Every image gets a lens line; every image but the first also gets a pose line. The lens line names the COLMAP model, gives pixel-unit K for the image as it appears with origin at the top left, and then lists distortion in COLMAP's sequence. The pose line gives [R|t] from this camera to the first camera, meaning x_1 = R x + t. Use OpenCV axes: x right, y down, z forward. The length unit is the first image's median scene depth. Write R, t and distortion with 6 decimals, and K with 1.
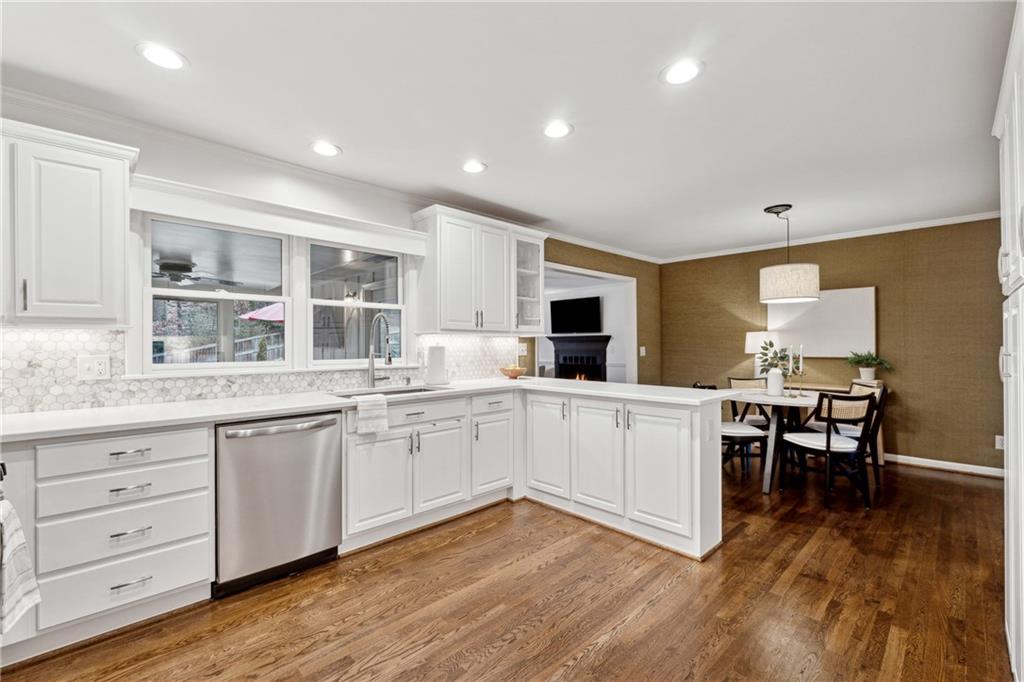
lens RADIAL K [[438.5, 0, 505.3], [0, 438.5, 346.5], [0, 0, 1]] dist [-0.007149, -0.001040]
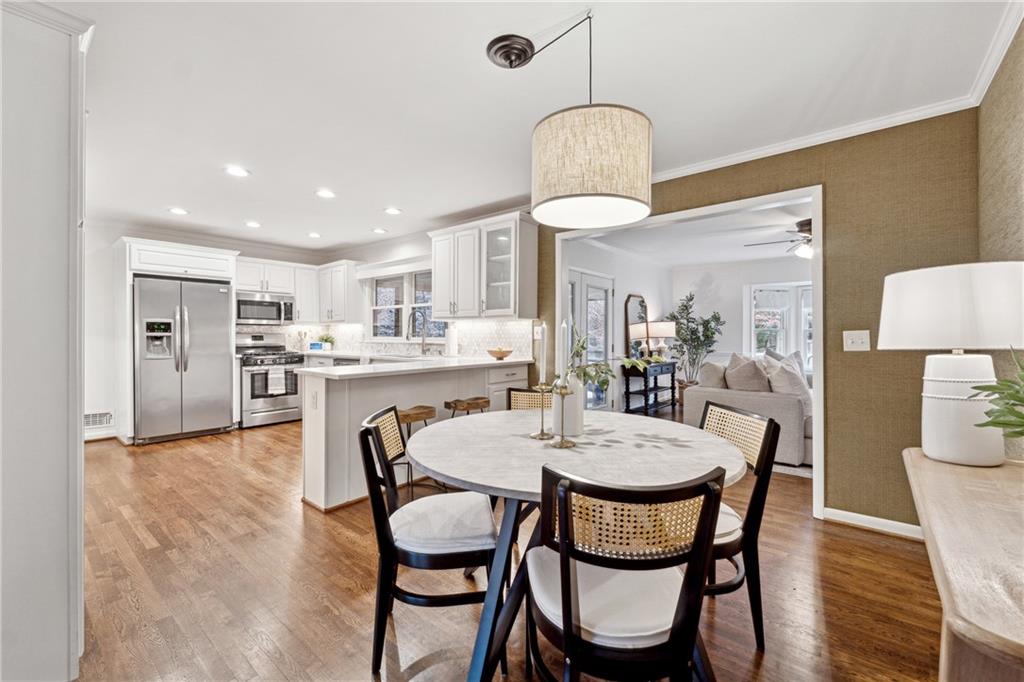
lens RADIAL K [[438.5, 0, 502.0], [0, 438.5, 339.6], [0, 0, 1]] dist [-0.007149, -0.001040]
pose [[0.091872, 0.014378, -0.995667, 1.554351], [-0.006091, 0.999885, 0.013877, 0.013817], [0.995752, 0.004789, 0.091949, 1.302468]]
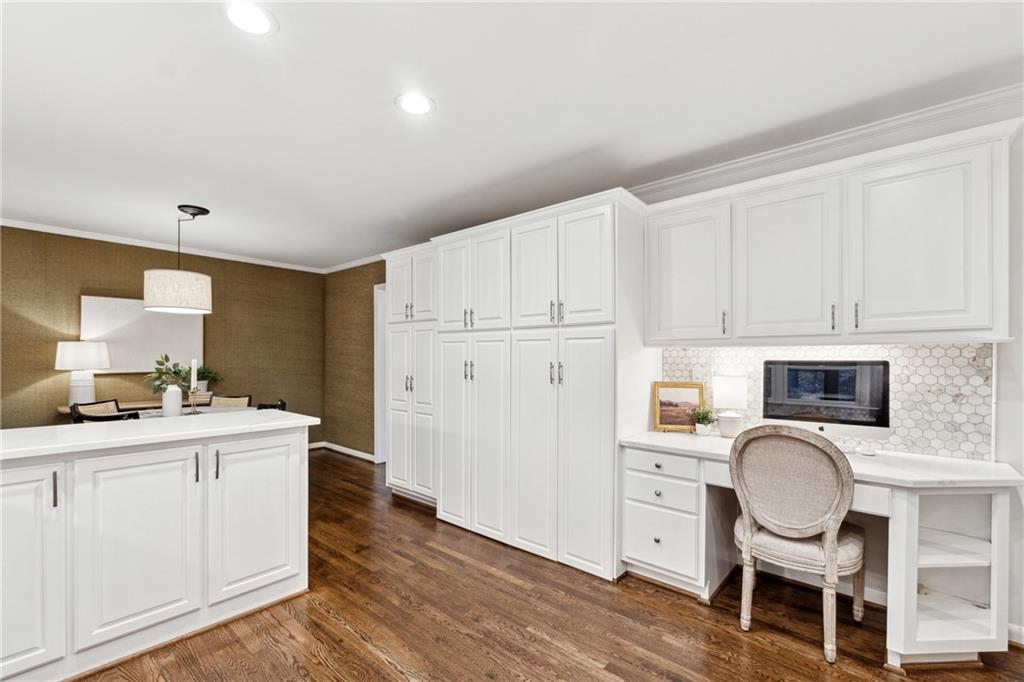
lens RADIAL K [[438.5, 0, 497.8], [0, 438.5, 354.7], [0, 0, 1]] dist [-0.007149, -0.001040]
pose [[-0.066278, 0.008219, 0.997767, -0.463379], [0.002363, 0.999965, -0.008080, -0.005610], [-0.997798, 0.001822, -0.066295, 0.588483]]
